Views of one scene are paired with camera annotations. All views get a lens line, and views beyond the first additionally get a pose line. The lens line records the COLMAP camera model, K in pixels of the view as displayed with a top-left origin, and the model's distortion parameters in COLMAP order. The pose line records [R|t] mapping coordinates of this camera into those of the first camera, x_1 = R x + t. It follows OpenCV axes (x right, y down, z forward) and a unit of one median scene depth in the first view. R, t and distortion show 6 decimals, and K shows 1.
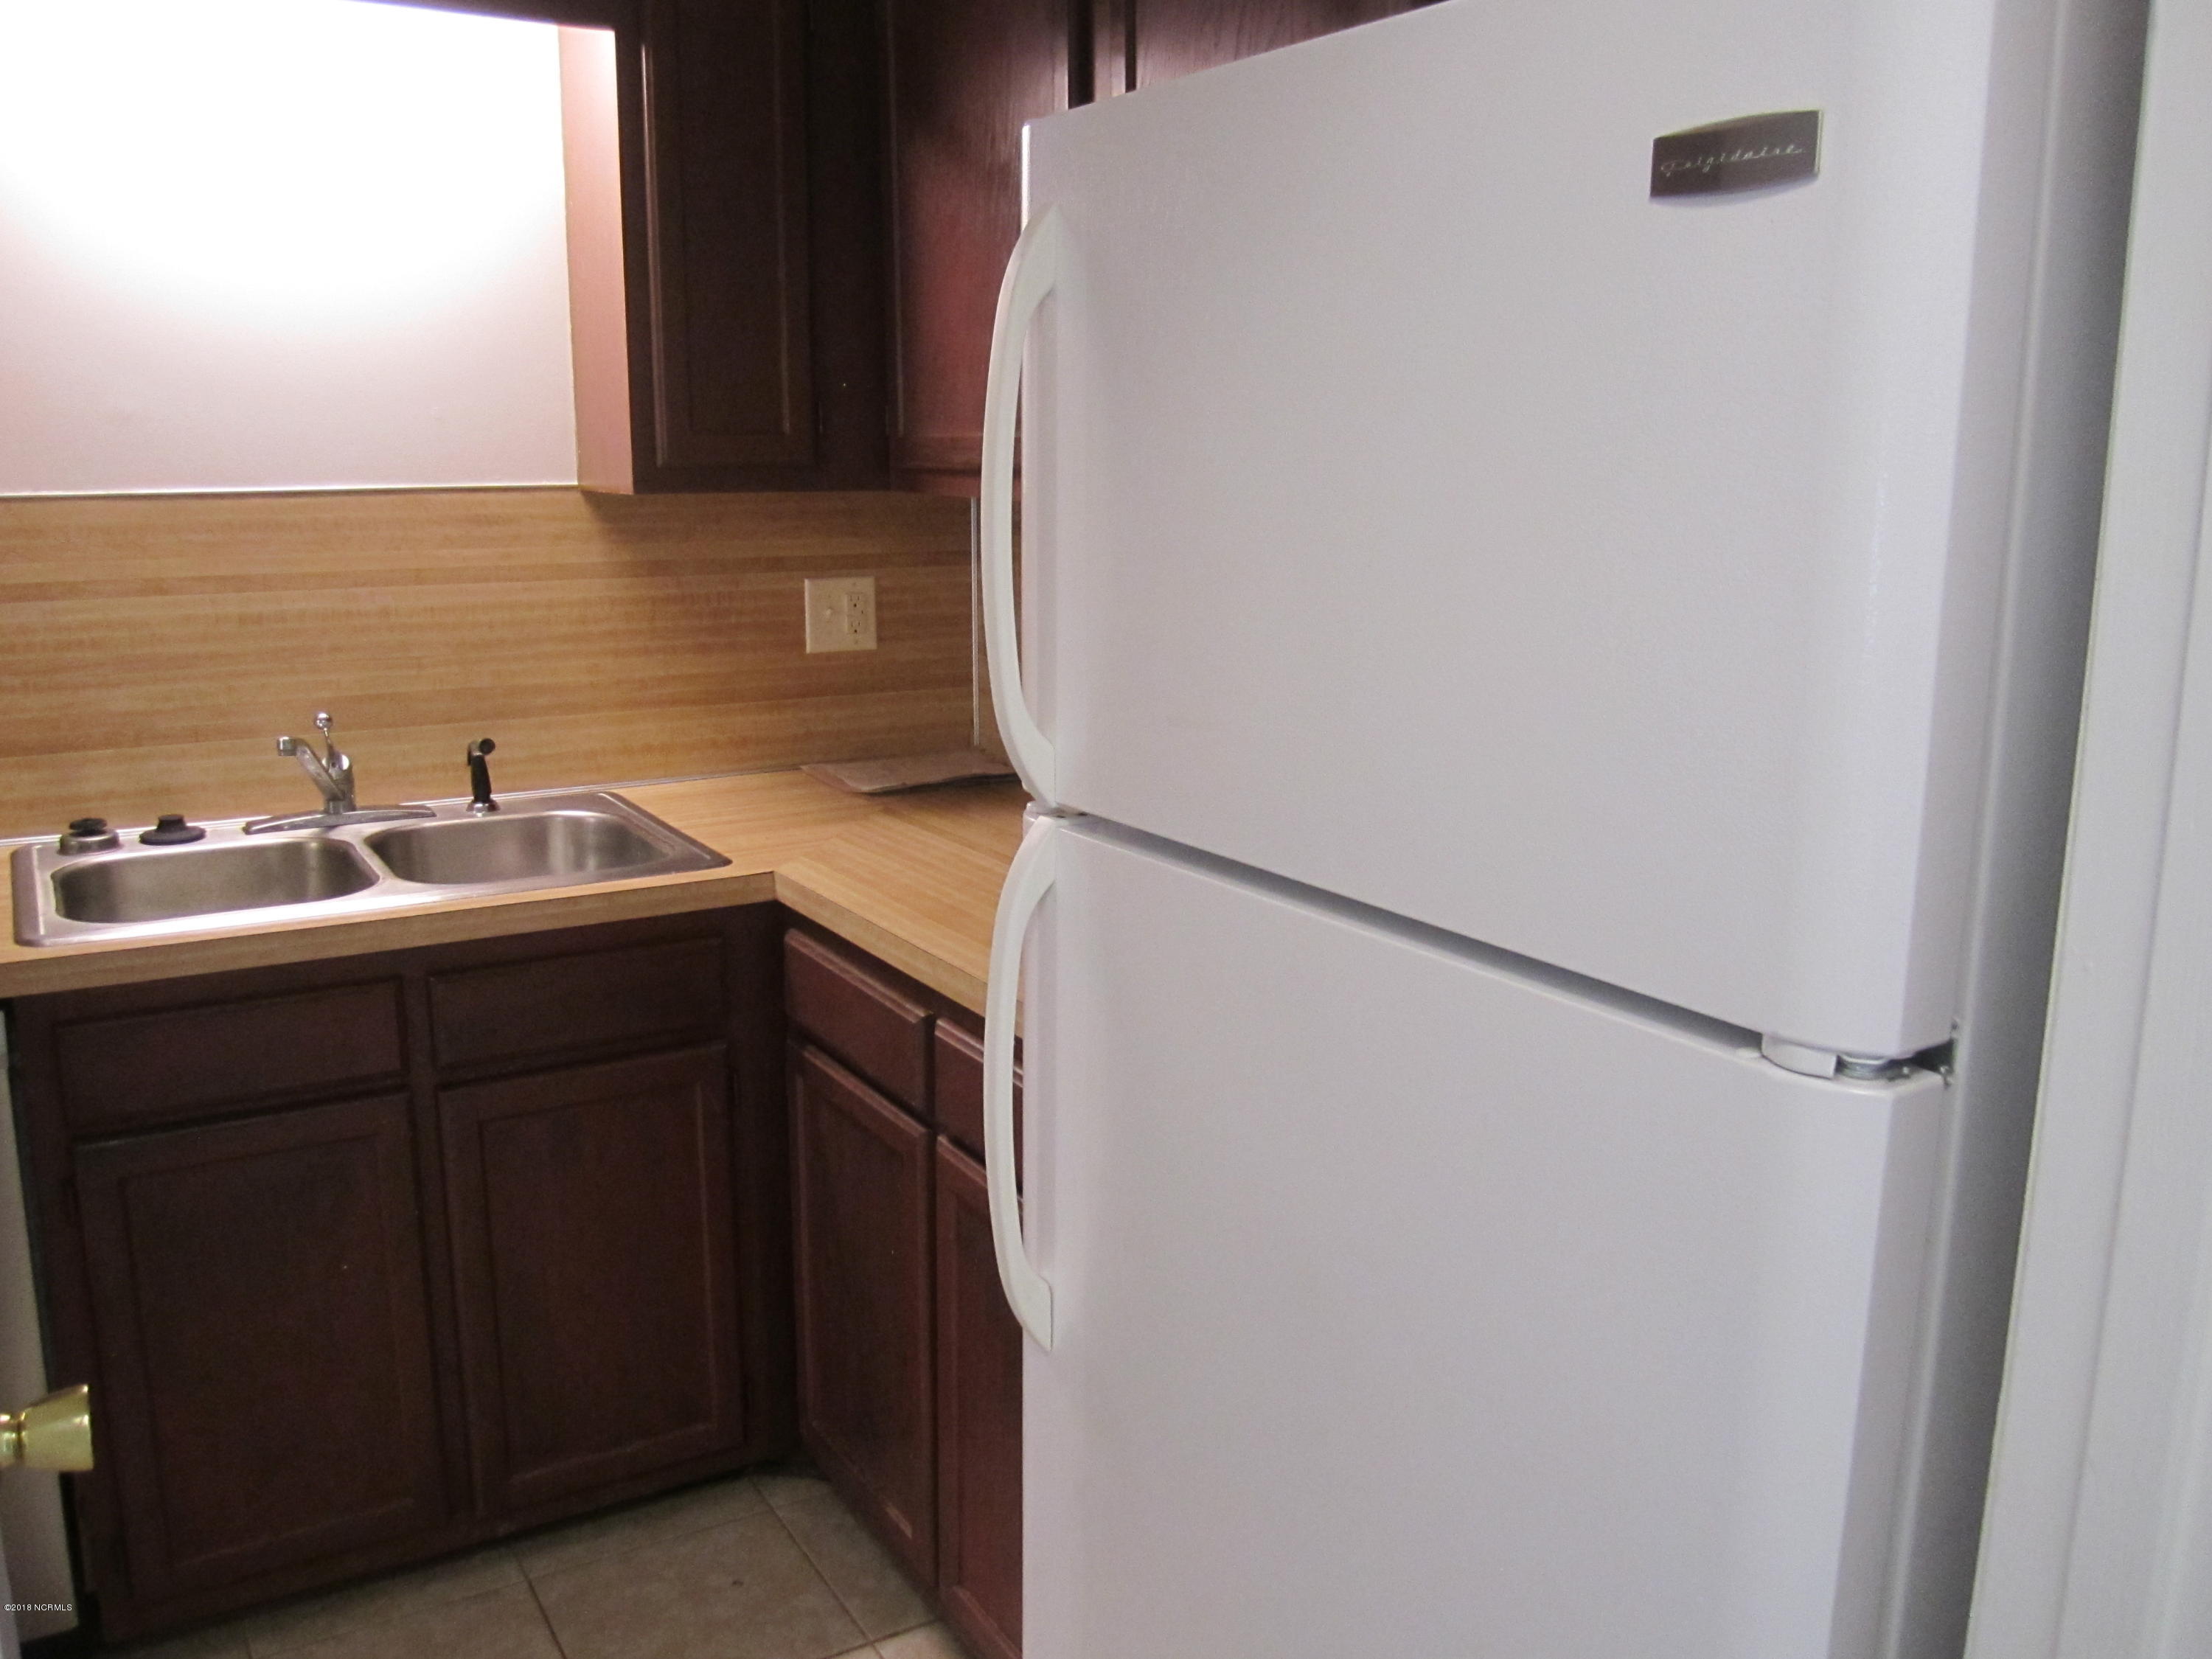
lens RADIAL K [[1786.6, 0, 1106.0], [0, 1786.6, 829.5], [0, 0, 1]] dist [-0.072616, 0.009346]
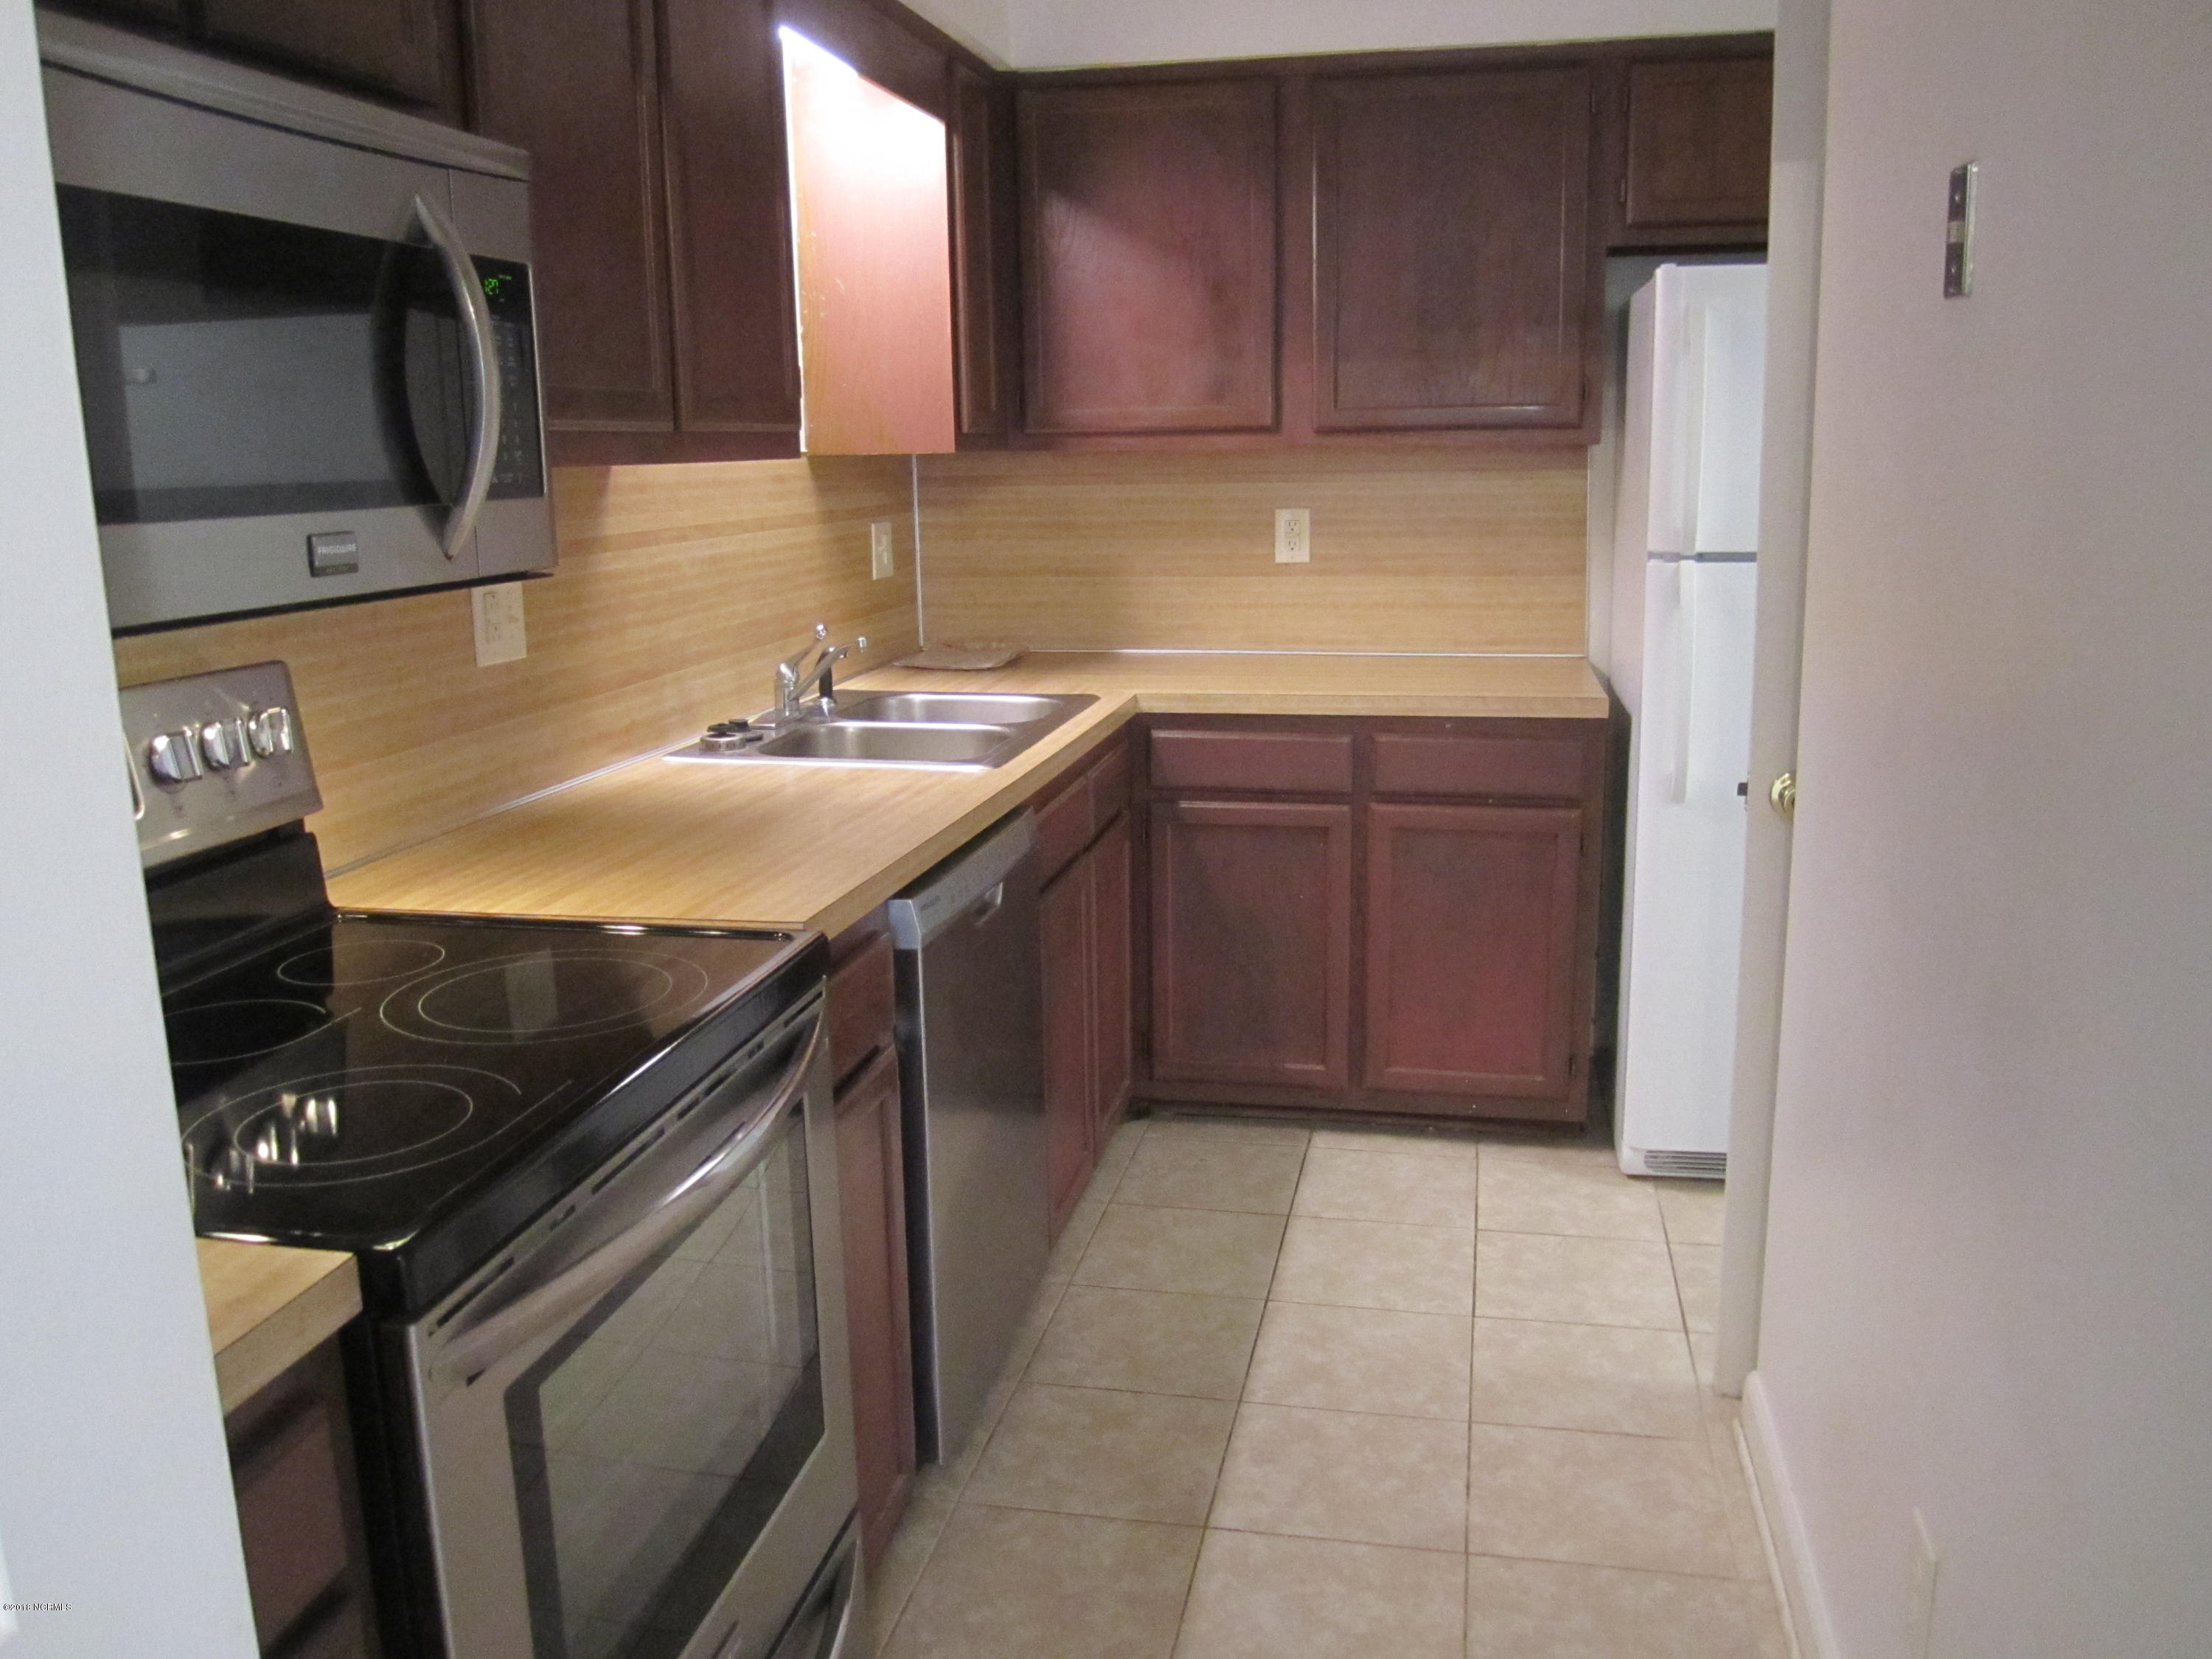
lens RADIAL K [[1786.6, 0, 1106.0], [0, 1786.6, 829.5], [0, 0, 1]] dist [-0.072616, 0.009346]
pose [[0.684747, -0.165559, 0.709726, -1.219225], [0.163791, 0.983901, 0.071491, 0.020130], [-0.710136, 0.067294, 0.700841, -0.042480]]
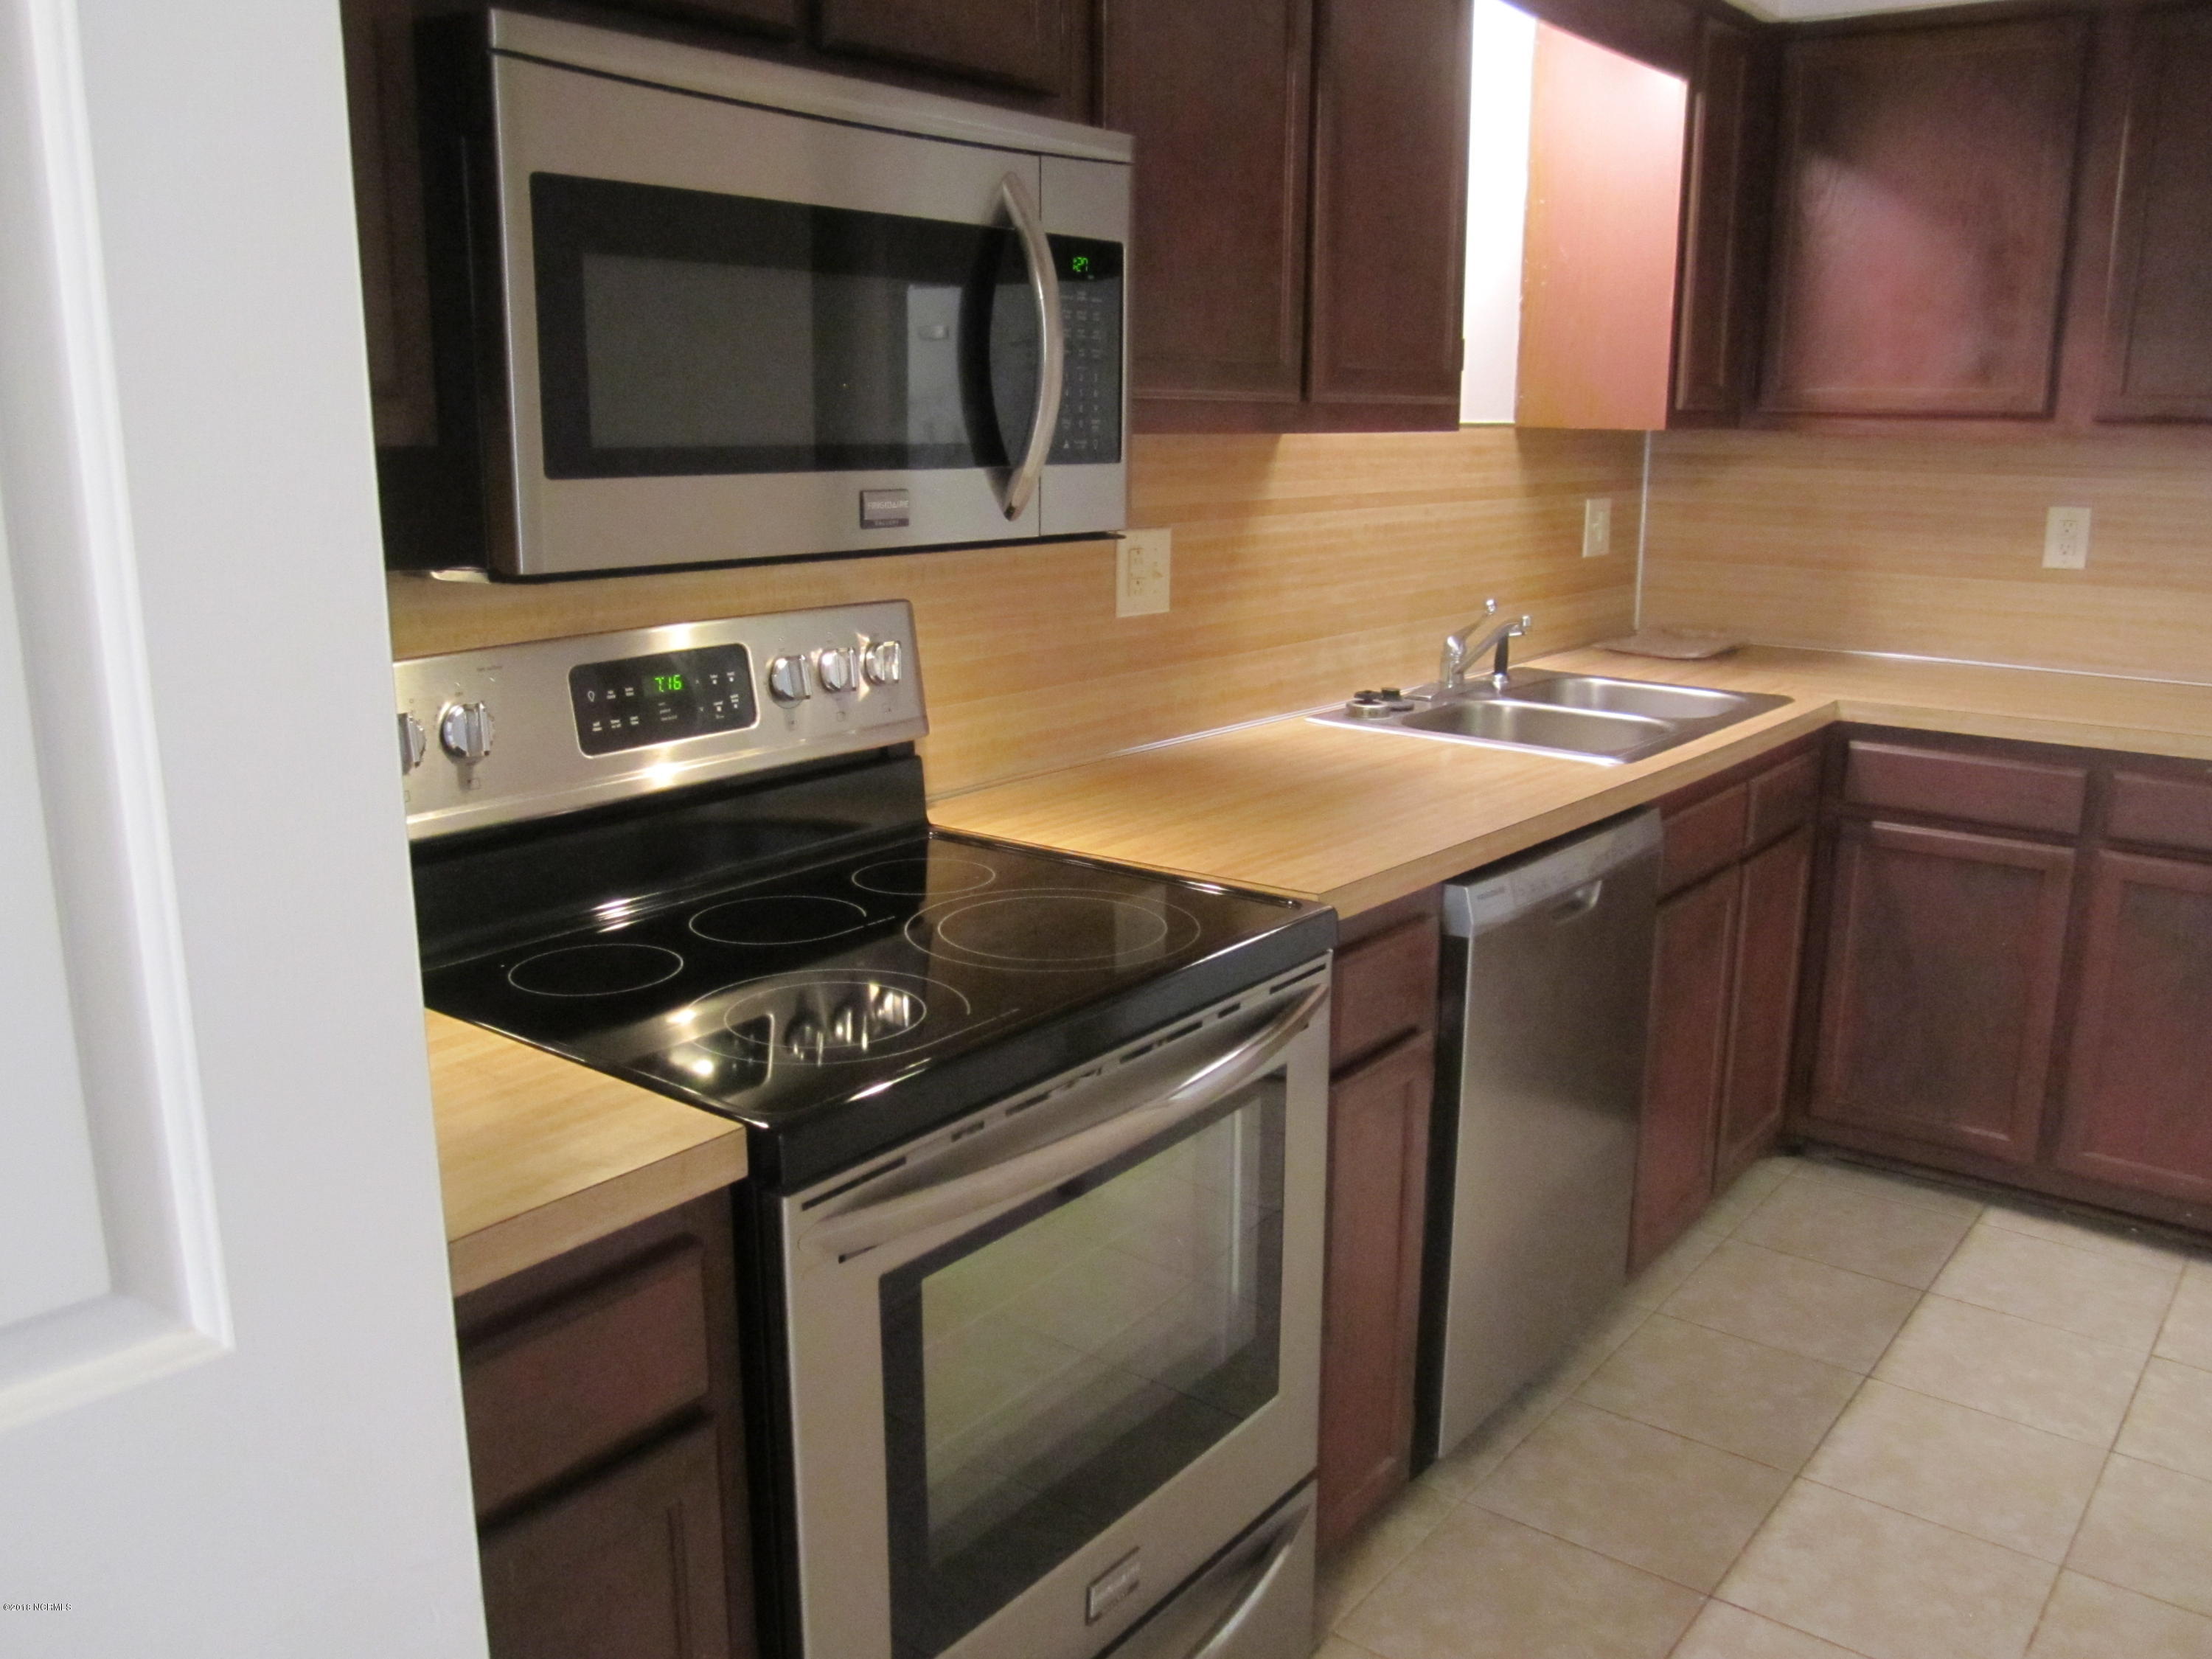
lens RADIAL K [[1796.8, 0, 1117.5], [0, 1796.8, 831.5], [0, 0, 1]] dist [-0.071541, 0.022282]
pose [[0.935418, -0.077141, 0.345026, -1.125612], [0.067347, 0.996915, 0.040303, 0.027738], [-0.347071, -0.014464, 0.937727, -0.108396]]
